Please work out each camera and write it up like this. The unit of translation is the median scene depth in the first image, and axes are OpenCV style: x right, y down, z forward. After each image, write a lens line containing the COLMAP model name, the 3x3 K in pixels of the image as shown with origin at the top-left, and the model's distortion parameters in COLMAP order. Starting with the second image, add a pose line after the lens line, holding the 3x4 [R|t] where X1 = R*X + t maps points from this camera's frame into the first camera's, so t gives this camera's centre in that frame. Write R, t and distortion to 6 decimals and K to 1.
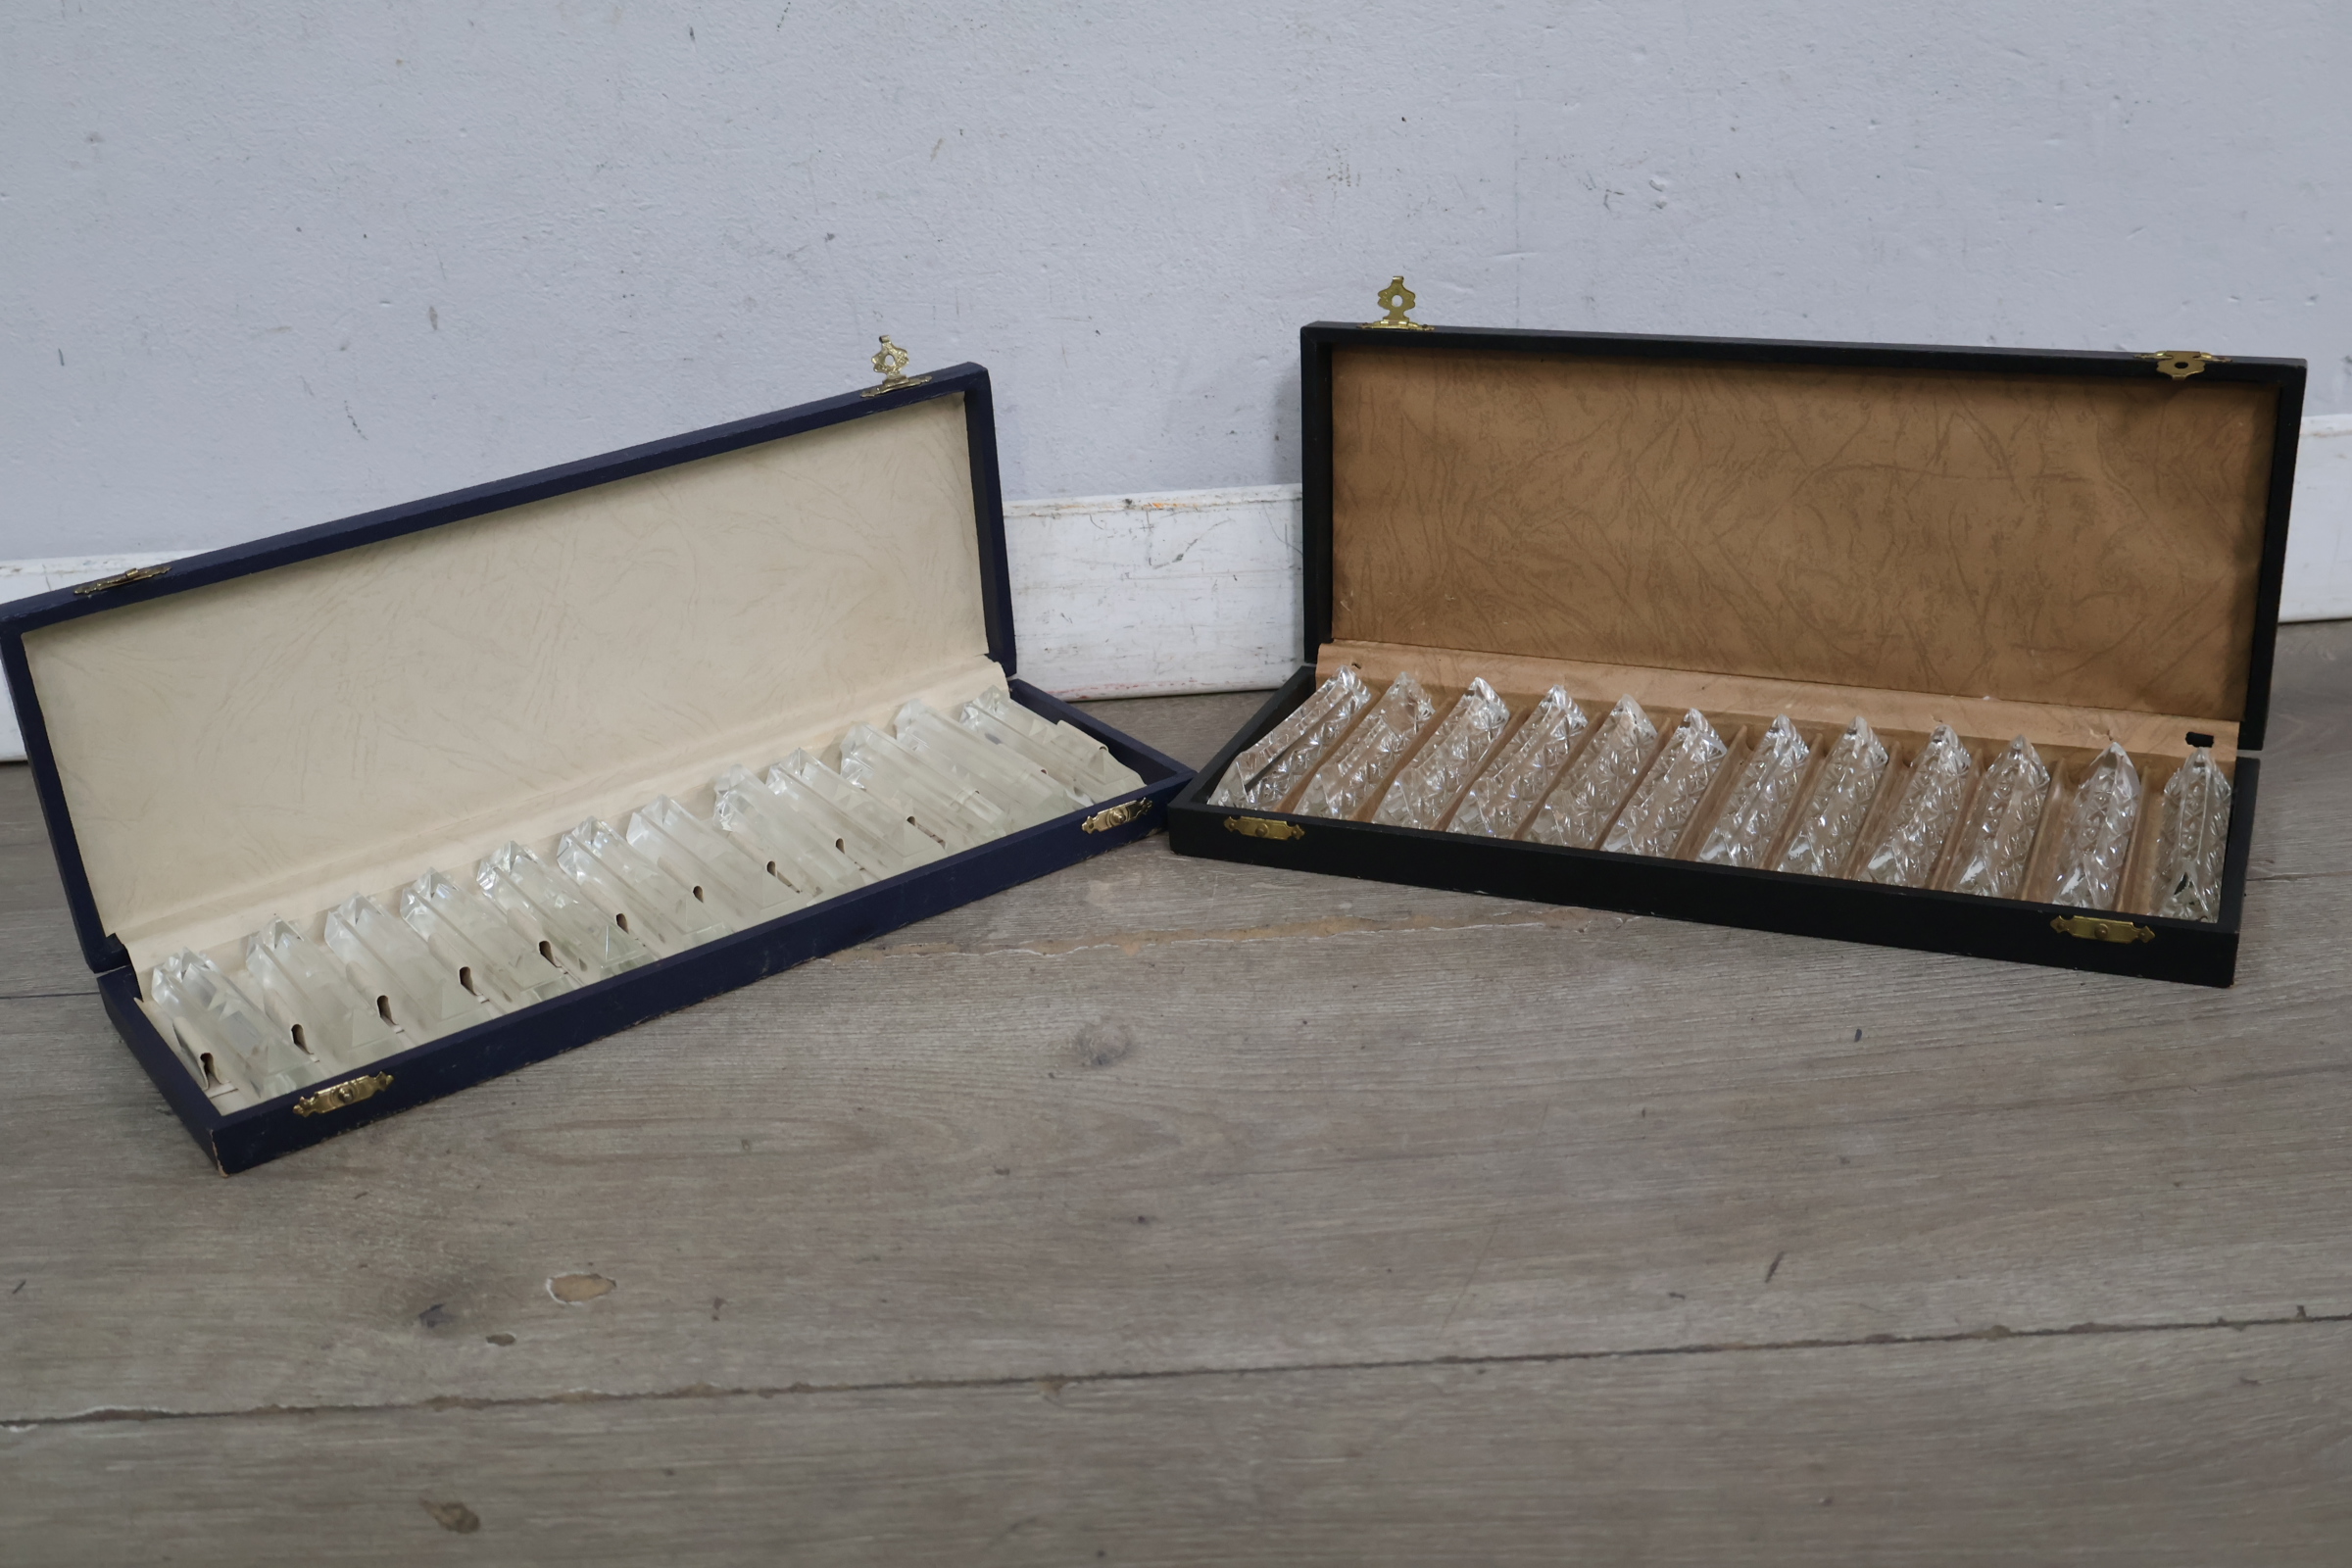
lens RADIAL K [[2554.0, 0, 1178.5], [0, 2554.0, 789.2], [0, 0, 1]] dist [0.018748, 0.000000]
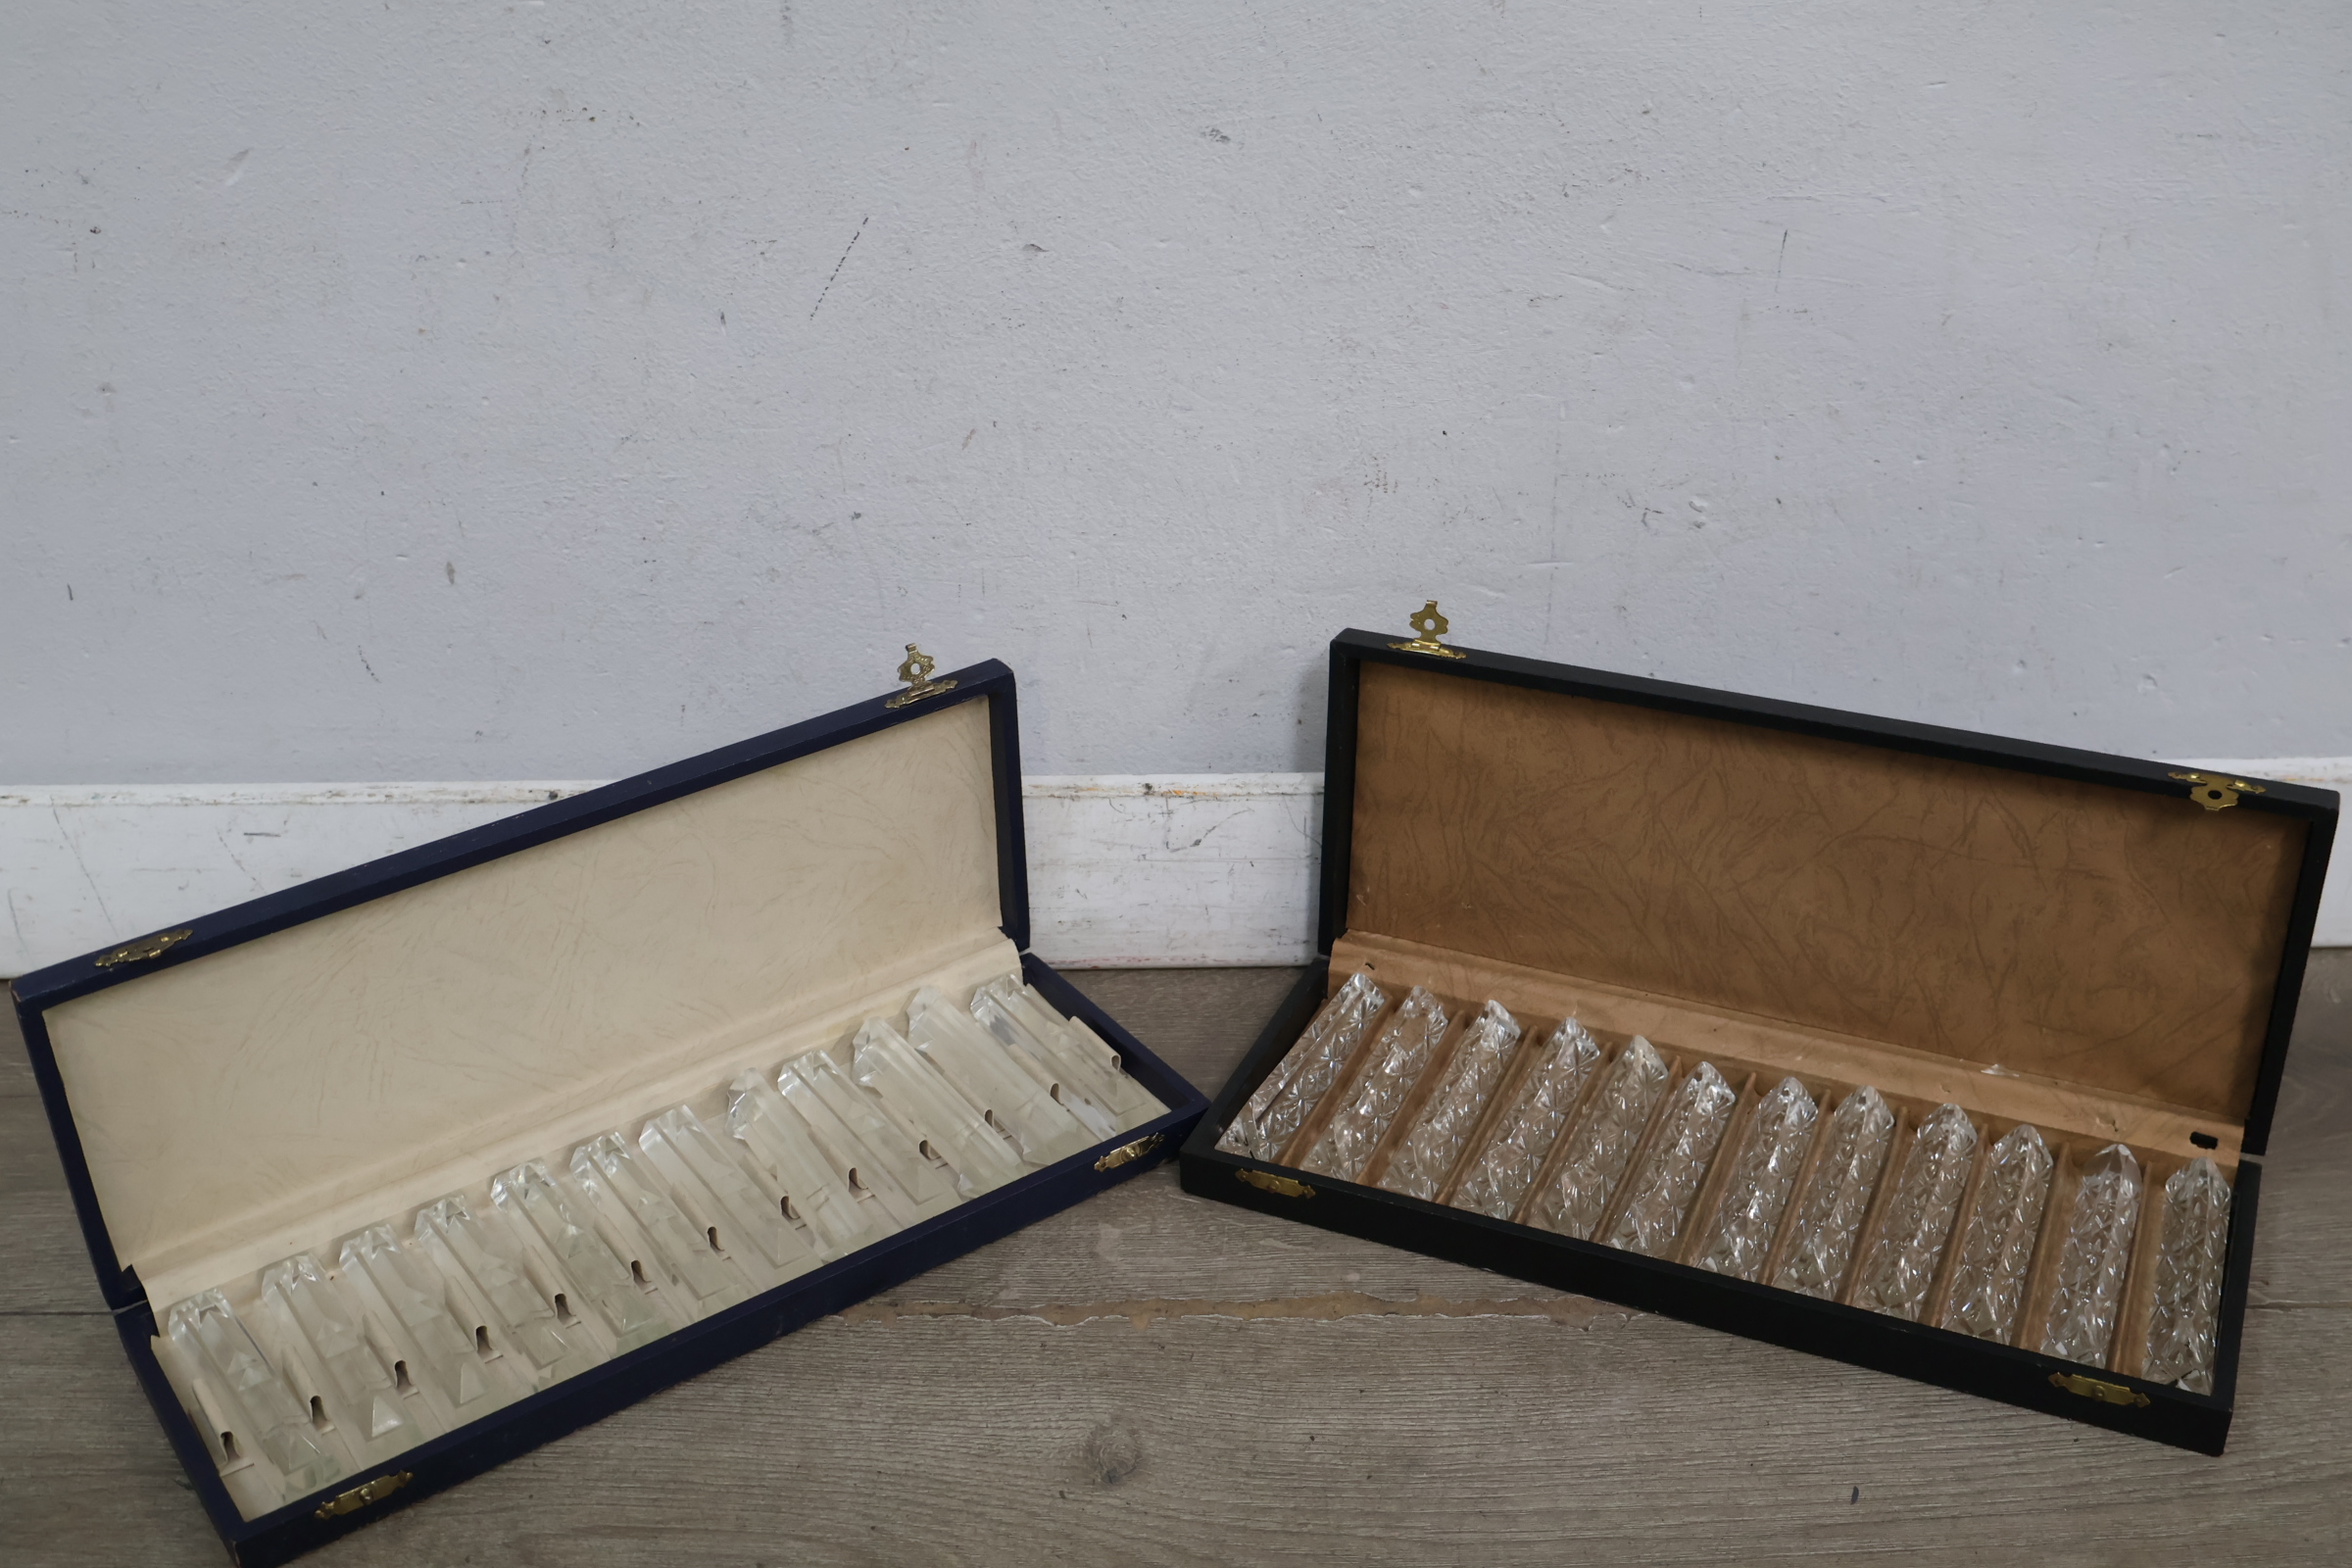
lens RADIAL K [[2554.0, 0, 1178.1], [0, 2554.0, 805.1], [0, 0, 1]] dist [0.018748, 0.000000]
pose [[0.999112, 0.039126, 0.015663, -0.026102], [-0.040385, 0.995093, 0.090324, -0.219065], [-0.012052, -0.090877, 0.995789, 0.009126]]
